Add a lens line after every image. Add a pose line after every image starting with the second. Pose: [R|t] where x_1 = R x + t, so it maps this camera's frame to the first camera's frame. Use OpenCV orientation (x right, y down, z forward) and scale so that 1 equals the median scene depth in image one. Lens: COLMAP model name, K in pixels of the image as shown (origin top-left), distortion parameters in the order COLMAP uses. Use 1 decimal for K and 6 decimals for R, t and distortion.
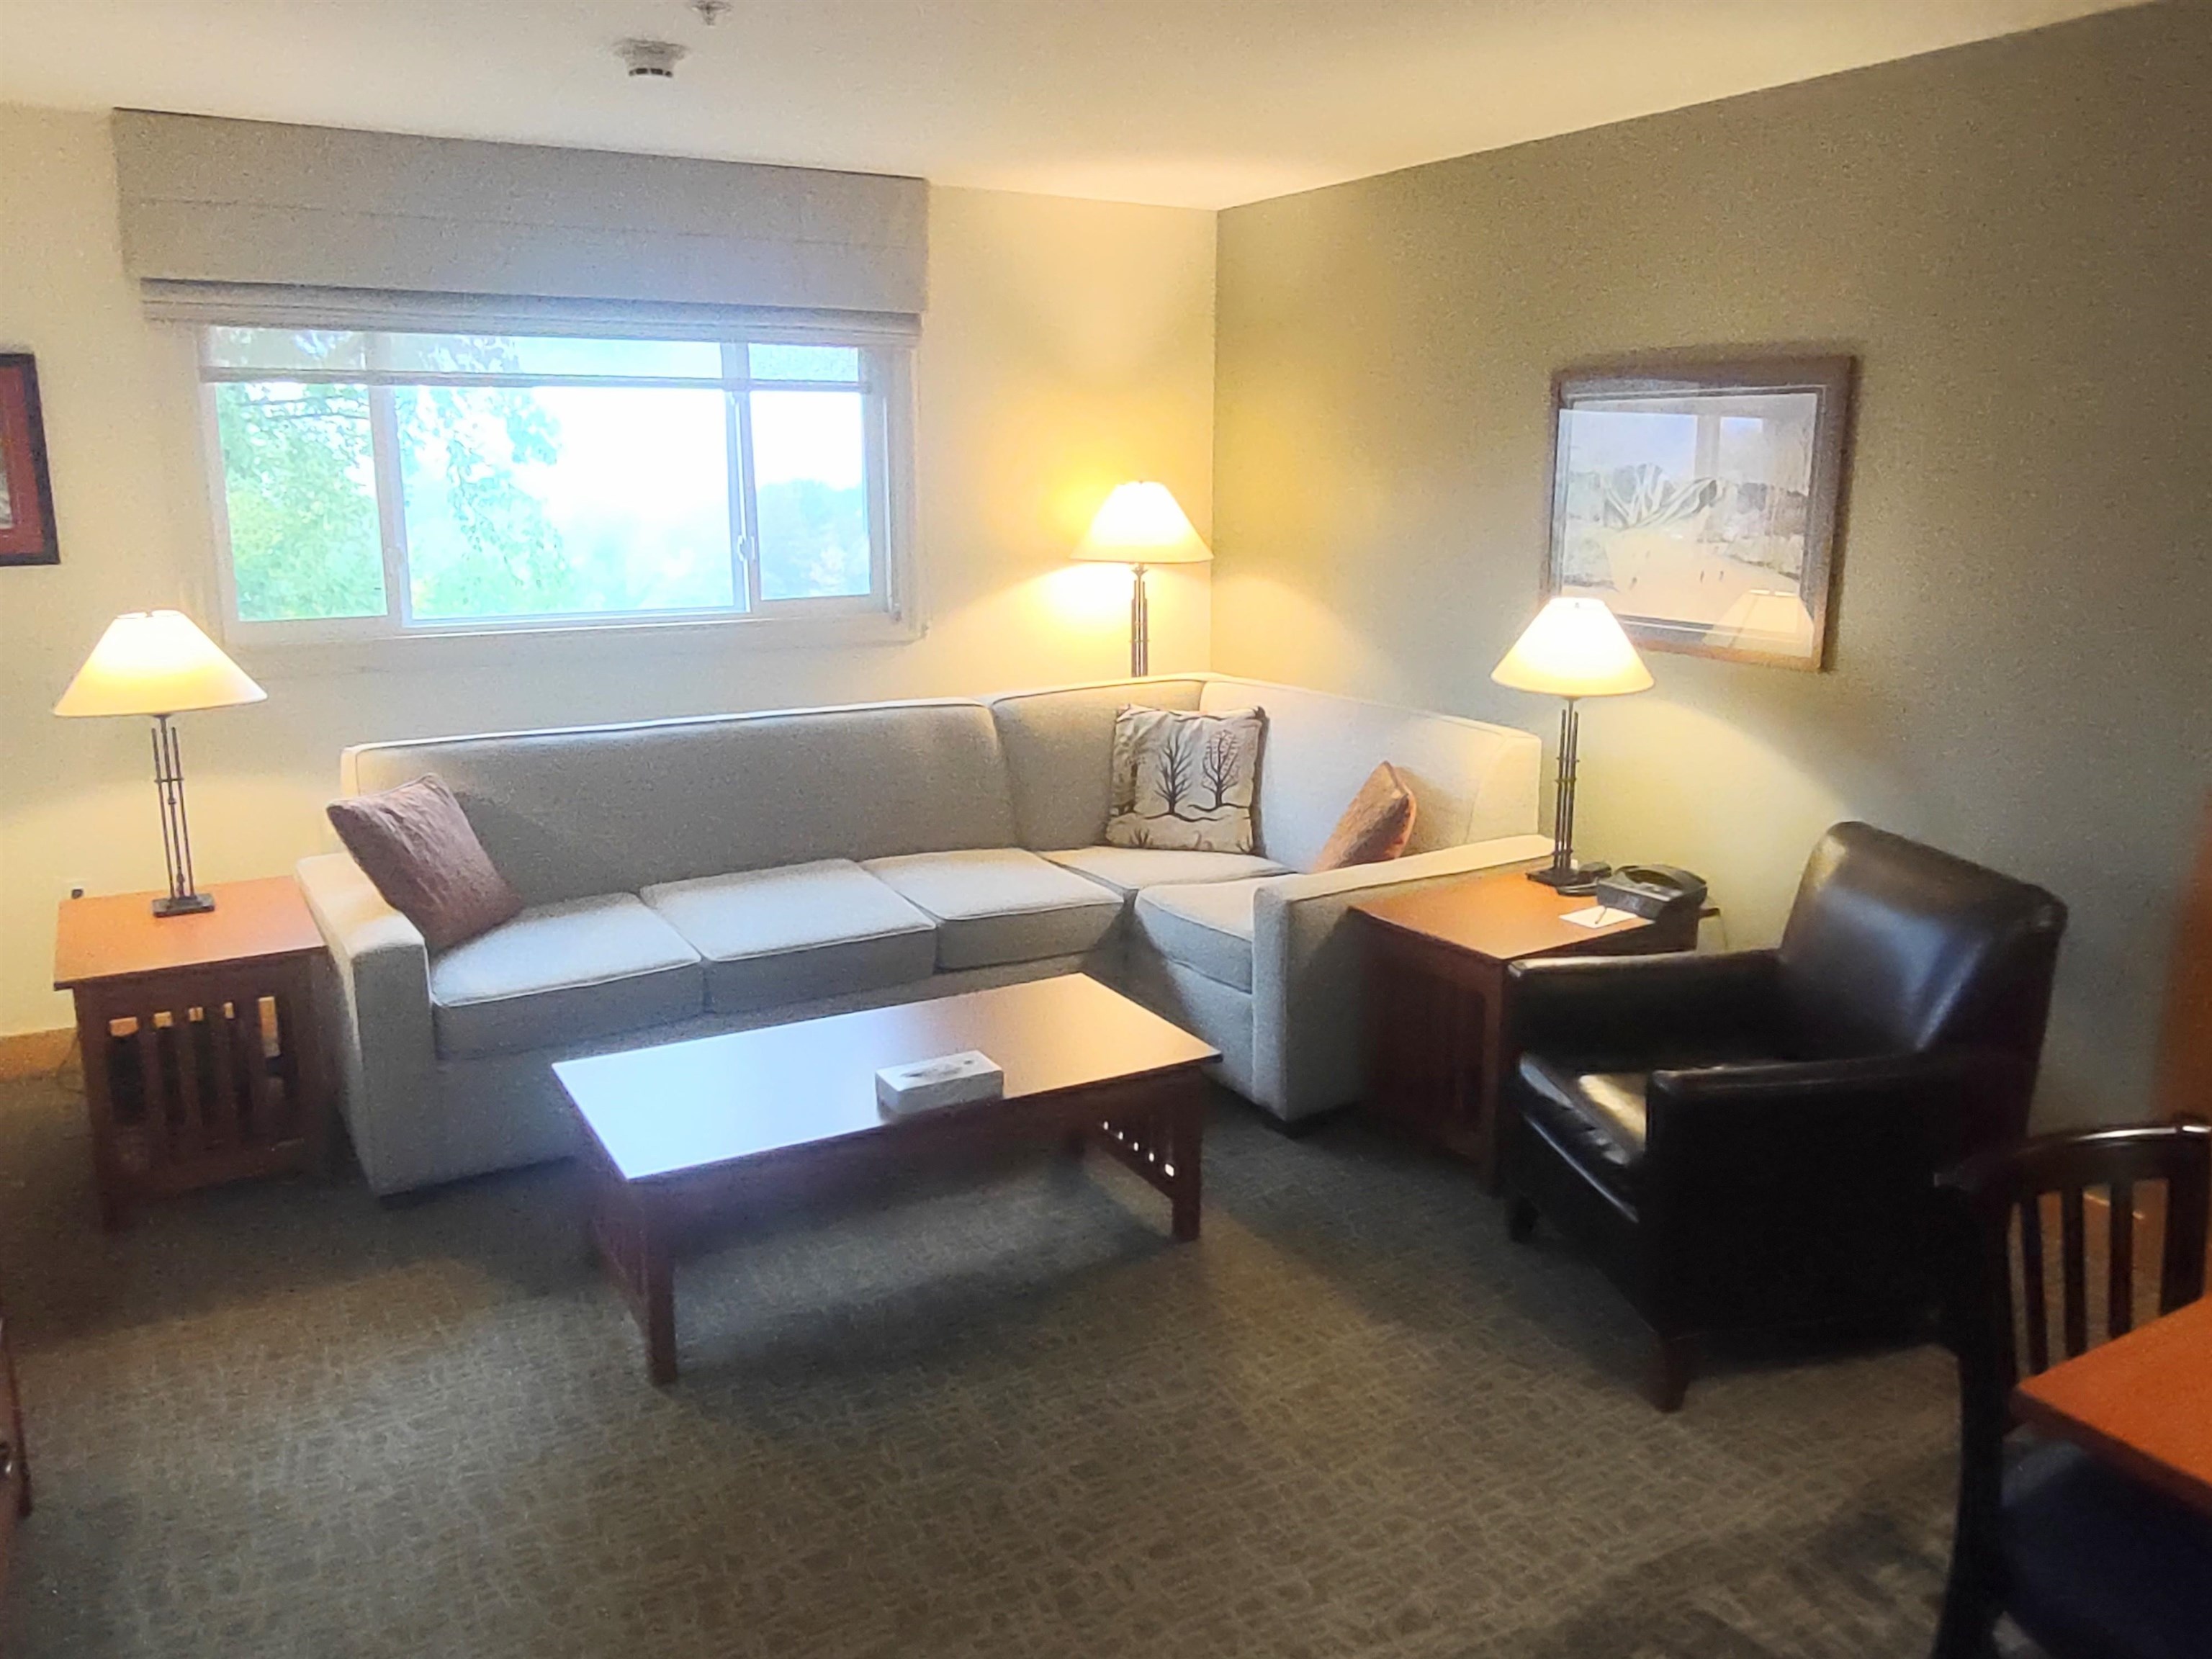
lens RADIAL K [[1641.7, 0, 1114.4], [0, 1641.7, 823.0], [0, 0, 1]] dist [-0.013251, 0.008687]
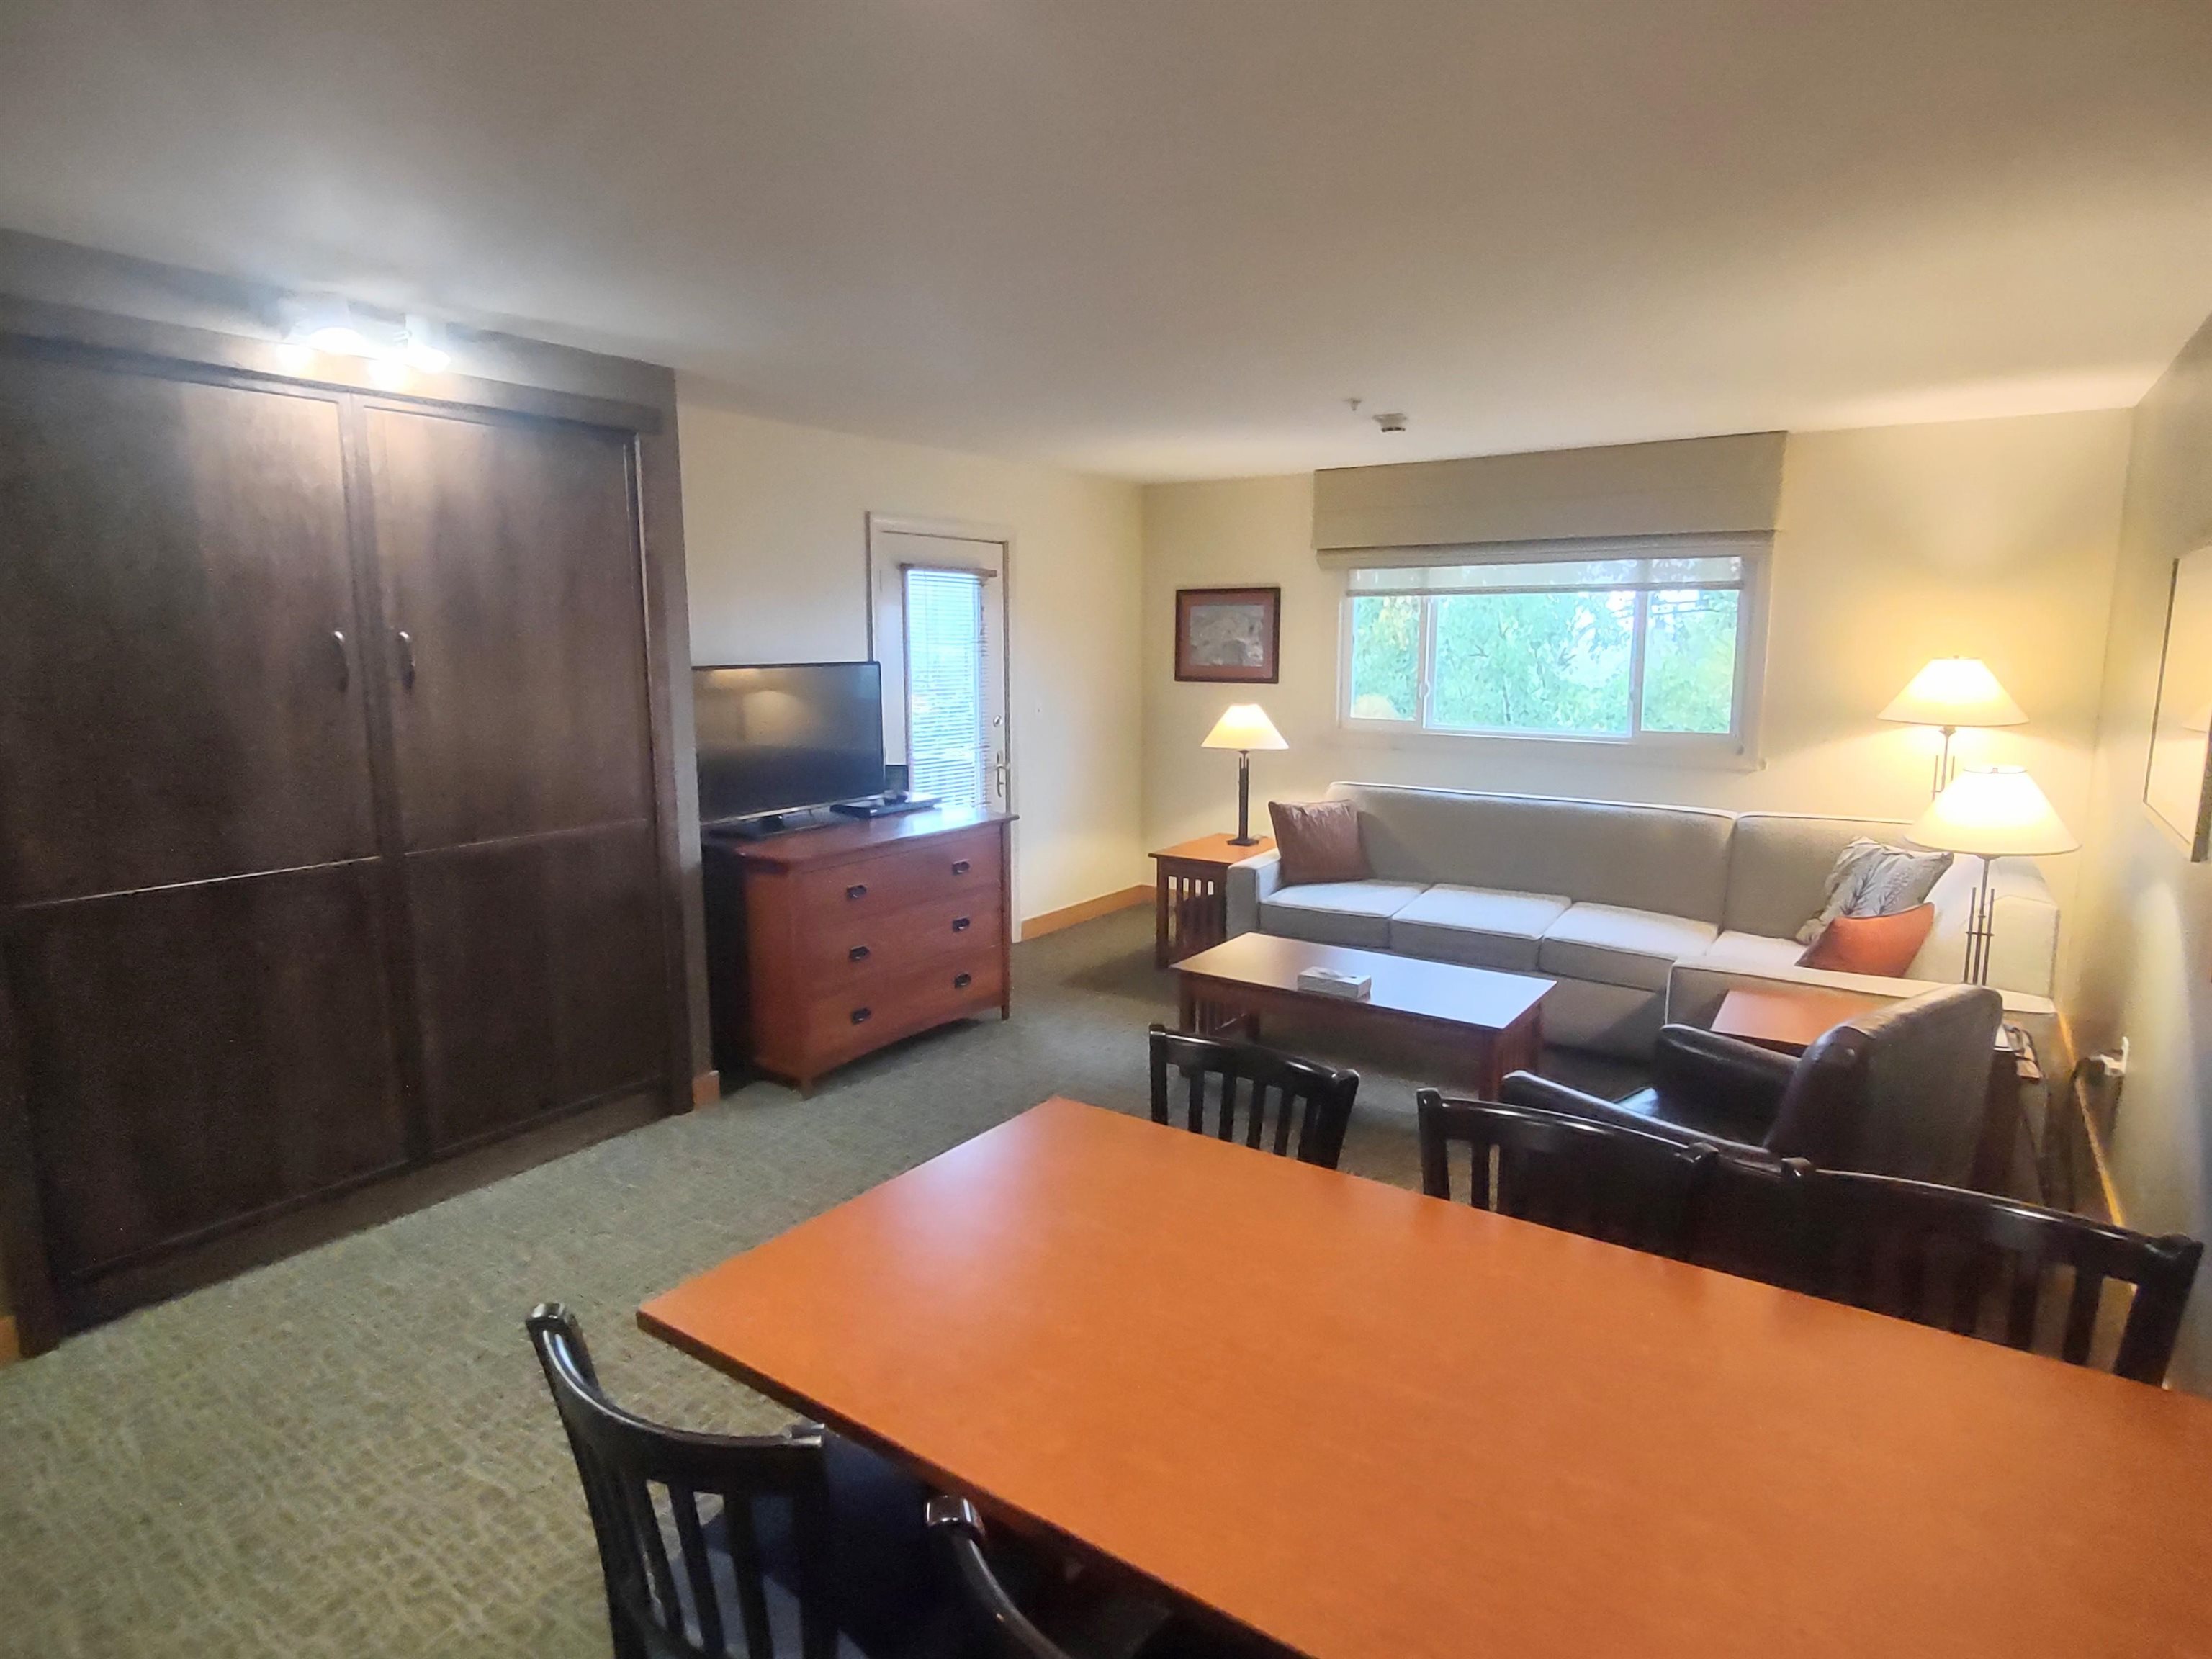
lens RADIAL K [[1221.6, 0, 1116.8], [0, 1221.6, 829.9], [0, 0, 1]] dist [0.006748, -0.001025]
pose [[0.427841, 0.142536, -0.892544, 0.749050], [-0.198419, 0.978211, 0.061105, -0.028730], [0.881806, 0.150954, 0.446801, 0.138667]]
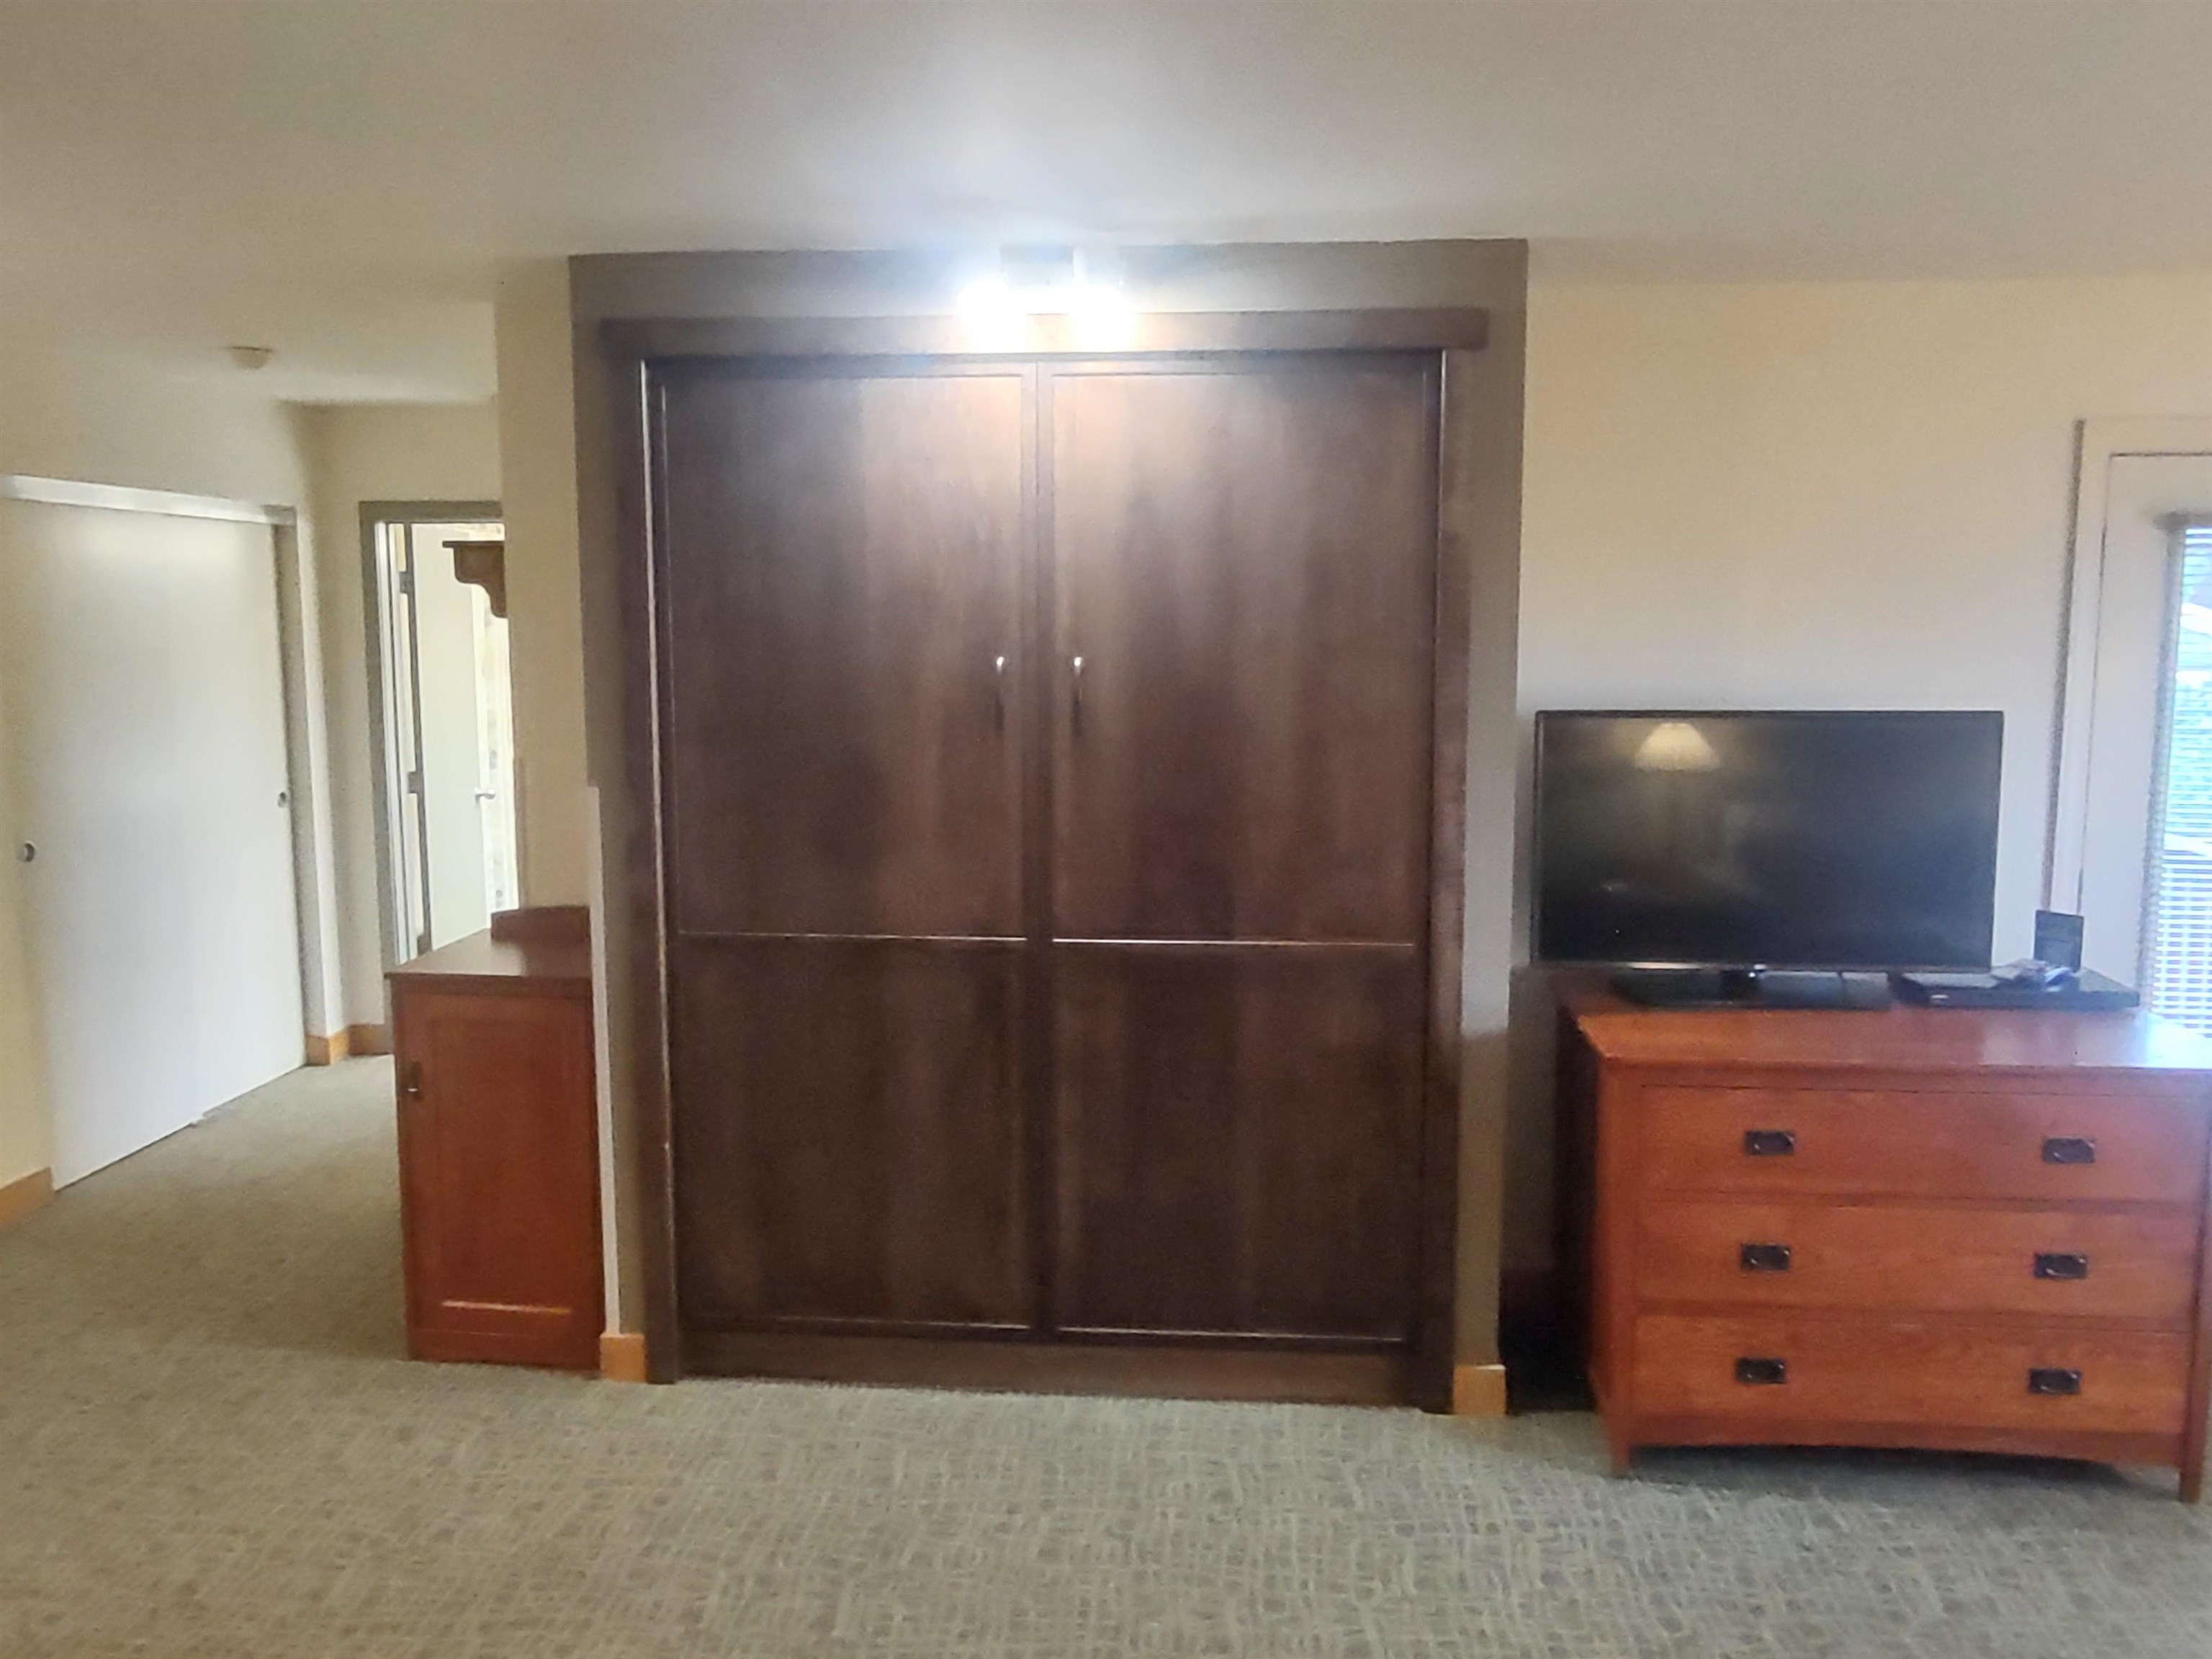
lens RADIAL K [[1602.7, 0, 1118.2], [0, 1602.7, 820.5], [0, 0, 1]] dist [-0.001299, 0.004311]
pose [[-0.569532, 0.094624, -0.816504, 0.470288], [-0.181910, 0.954210, 0.237470, -0.134263], [0.801587, 0.283777, -0.526241, 0.541420]]
